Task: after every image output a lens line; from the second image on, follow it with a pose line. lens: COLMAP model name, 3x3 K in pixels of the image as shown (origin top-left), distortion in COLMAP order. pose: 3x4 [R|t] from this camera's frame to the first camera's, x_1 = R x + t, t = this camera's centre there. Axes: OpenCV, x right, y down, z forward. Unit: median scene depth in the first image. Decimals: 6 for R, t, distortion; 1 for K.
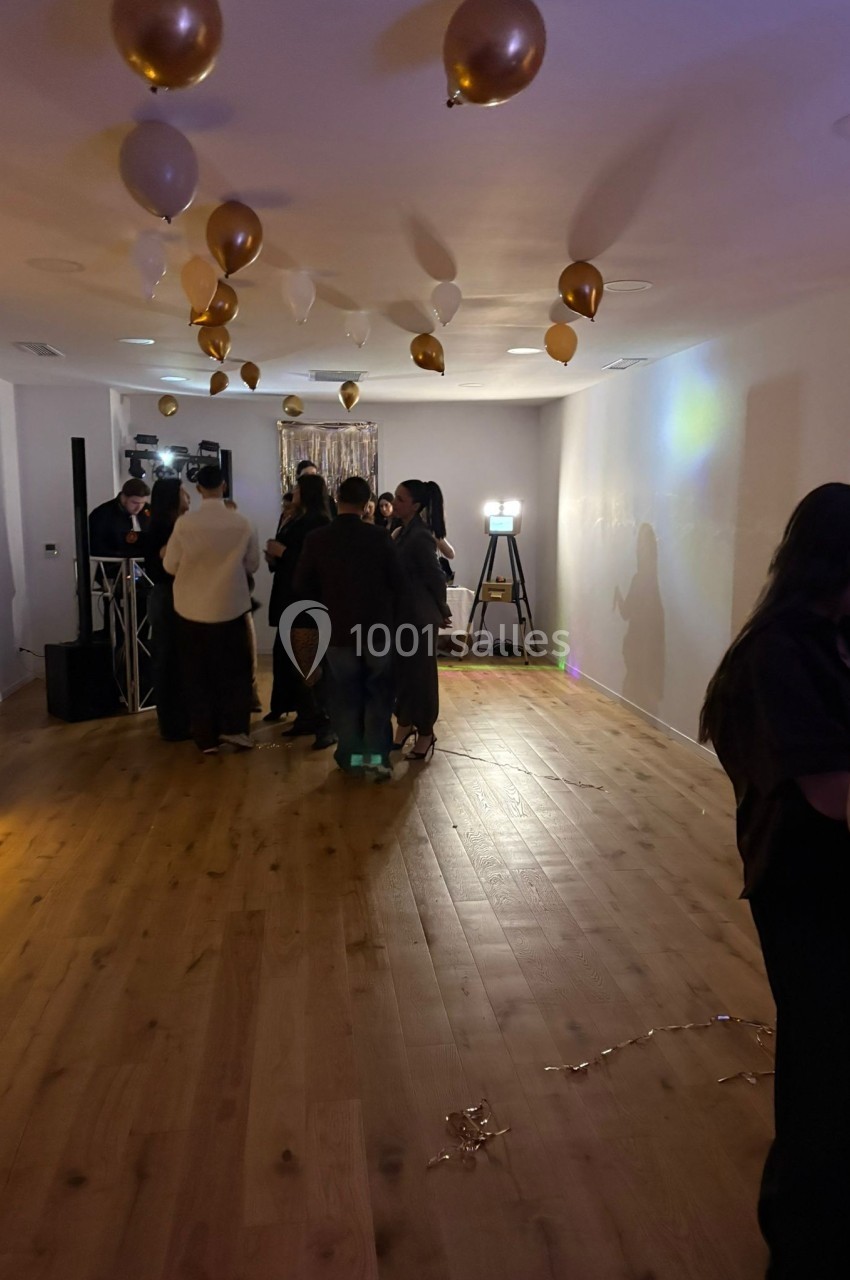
lens RADIAL K [[945.2, 0, 425.0], [0, 945.2, 640.0], [0, 0, 1]] dist [0.001477, 0.002751]
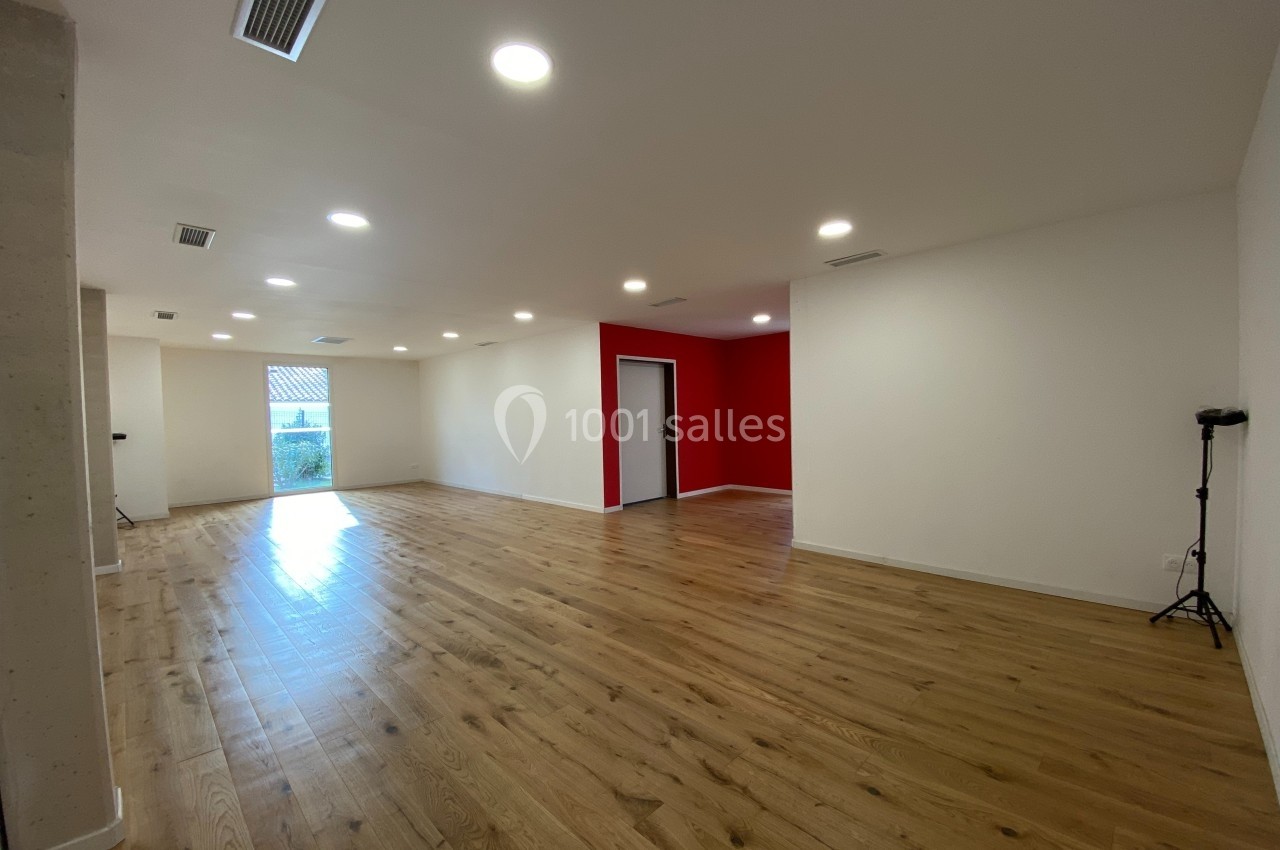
lens RADIAL K [[521.6, 0, 634.7], [0, 521.6, 428.6], [0, 0, 1]] dist [-0.000575, -0.000649]
pose [[0.802695, -0.042890, 0.594845, -0.751972], [0.114175, 0.990014, -0.082687, 0.190144], [-0.585359, 0.134289, 0.799576, -0.547513]]
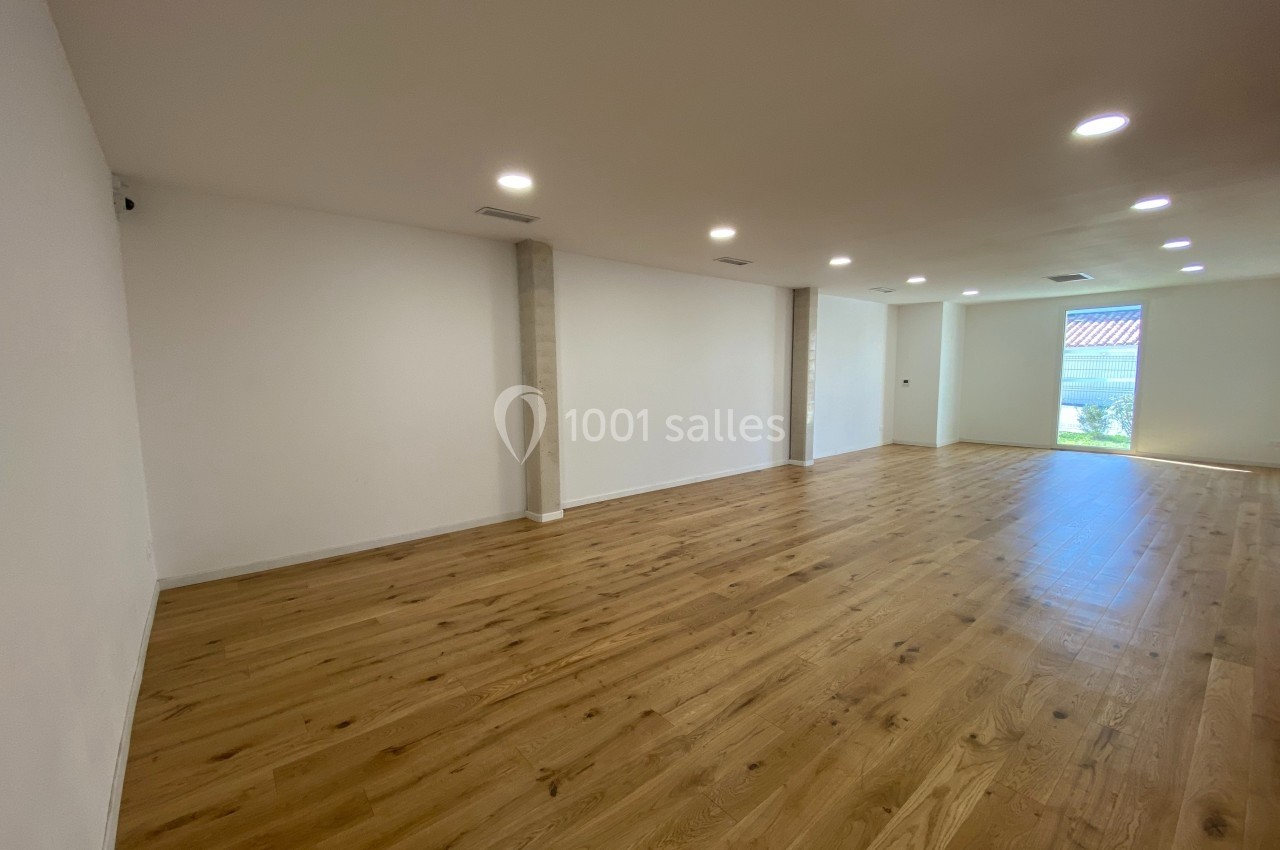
lens RADIAL K [[521.6, 0, 634.7], [0, 521.6, 428.6], [0, 0, 1]] dist [-0.000575, -0.000649]
pose [[0.520808, 0.079072, -0.850004, 0.925777], [-0.113901, 0.993235, 0.022608, 0.160086], [0.846041, 0.085043, 0.526291, -0.310793]]
